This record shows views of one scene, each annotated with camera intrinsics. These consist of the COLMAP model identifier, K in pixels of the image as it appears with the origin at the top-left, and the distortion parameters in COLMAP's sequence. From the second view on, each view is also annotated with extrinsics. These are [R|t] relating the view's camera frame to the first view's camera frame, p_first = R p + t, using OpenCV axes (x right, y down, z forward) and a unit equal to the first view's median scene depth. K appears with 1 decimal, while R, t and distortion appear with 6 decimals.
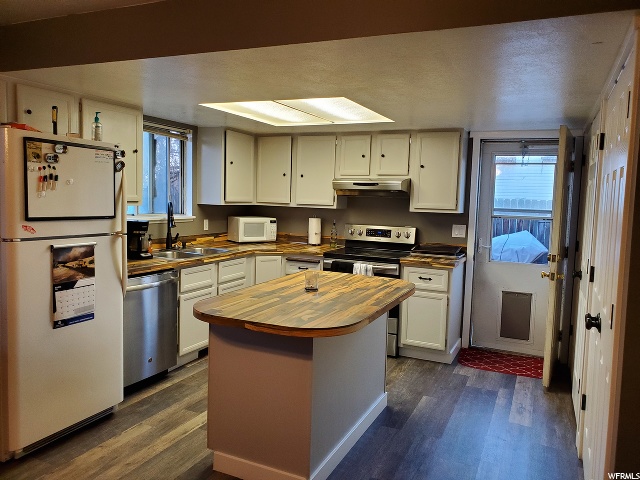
lens RADIAL K [[510.1, 0, 319.6], [0, 510.1, 234.0], [0, 0, 1]] dist [0.053488, -0.006279]
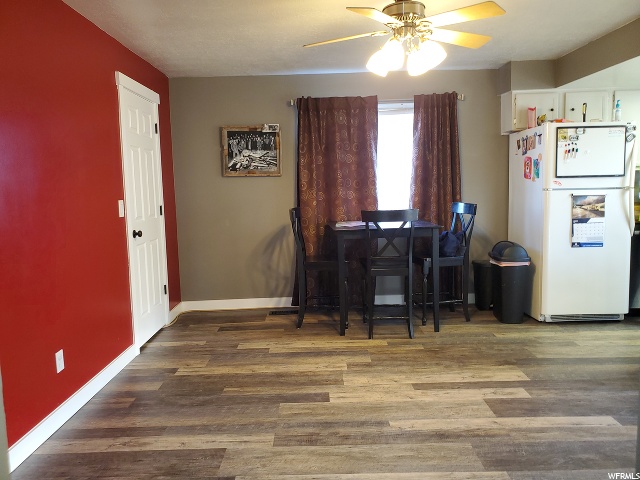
lens RADIAL K [[510.1, 0, 321.5], [0, 510.1, 237.7], [0, 0, 1]] dist [0.053488, -0.006279]
pose [[0.424682, 0.064347, -0.903053, 0.566279], [-0.036581, 0.997876, 0.053901, 0.095361], [0.904603, 0.010144, 0.426134, -0.349260]]
